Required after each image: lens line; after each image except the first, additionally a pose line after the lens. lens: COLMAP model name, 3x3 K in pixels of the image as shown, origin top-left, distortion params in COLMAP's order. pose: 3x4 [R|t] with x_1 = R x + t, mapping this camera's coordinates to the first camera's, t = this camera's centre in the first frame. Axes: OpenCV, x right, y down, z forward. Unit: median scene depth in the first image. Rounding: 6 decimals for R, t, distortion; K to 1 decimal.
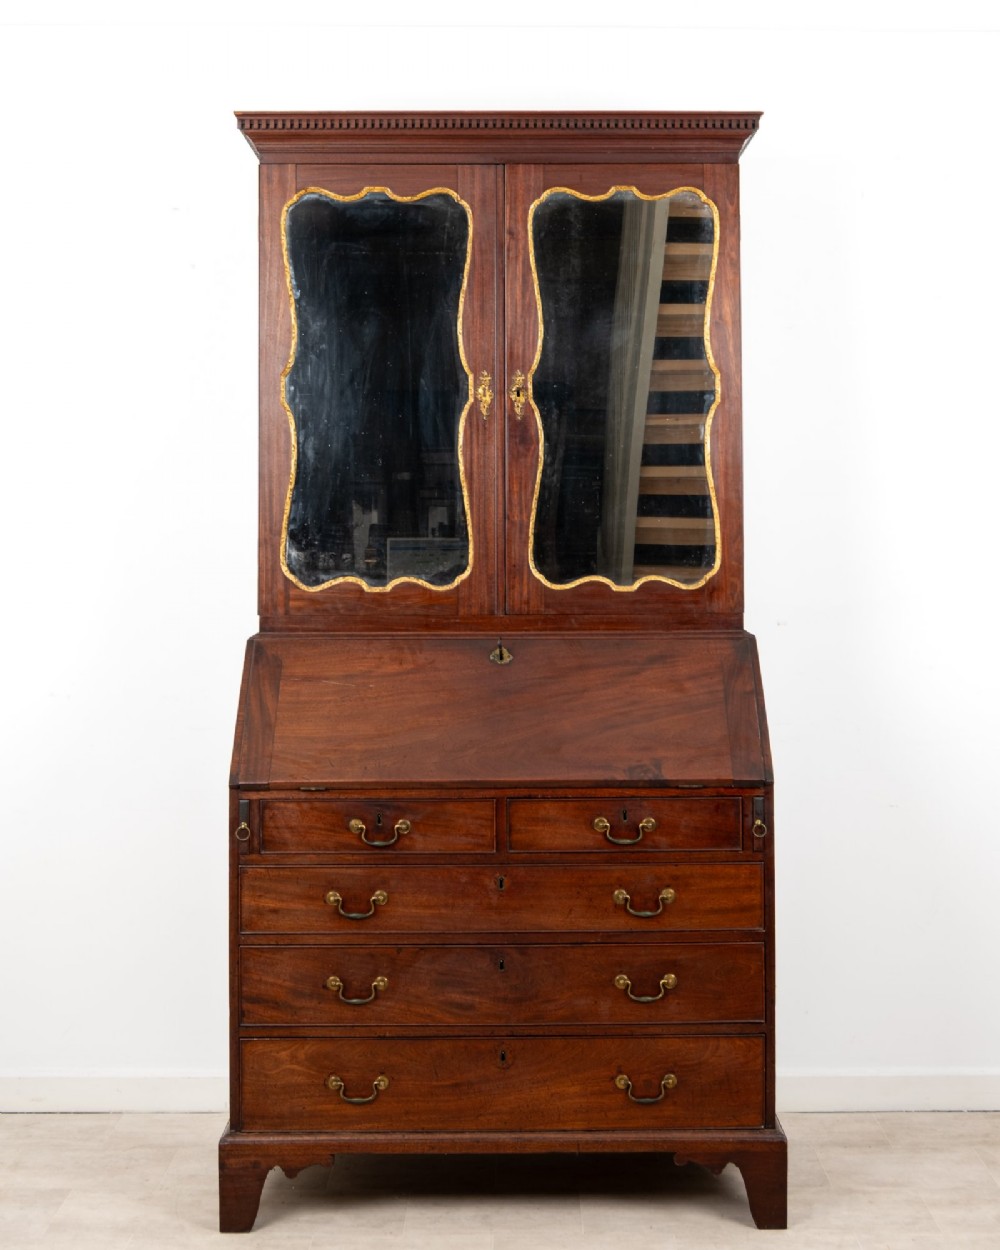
lens RADIAL K [[1879.7, 0, 520.4], [0, 1879.7, 432.6], [0, 0, 1]] dist [-0.043048, 0.000000]
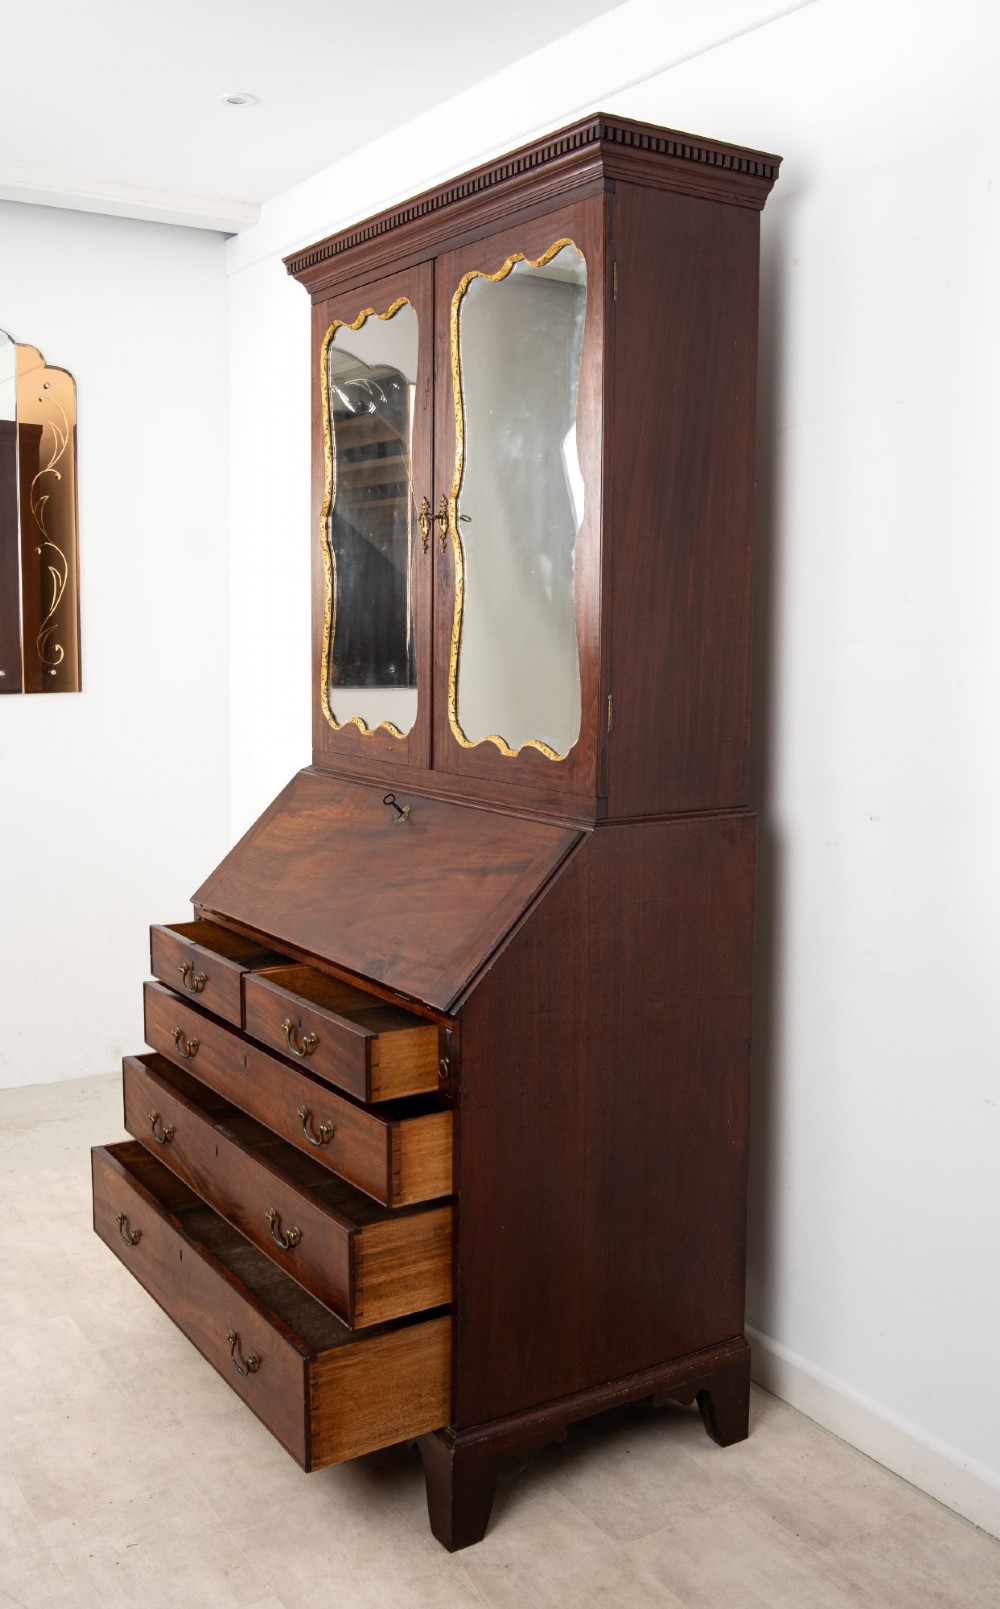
lens RADIAL K [[1445.2, 0, 495.6], [0, 1445.2, 759.0], [0, 0, 1]] dist [-0.065309, 0.045445]
pose [[0.545095, 0.088354, -0.833706, 0.596699], [0.024282, 0.992350, 0.121043, 0.008353], [0.838023, -0.086224, 0.538780, 0.662210]]
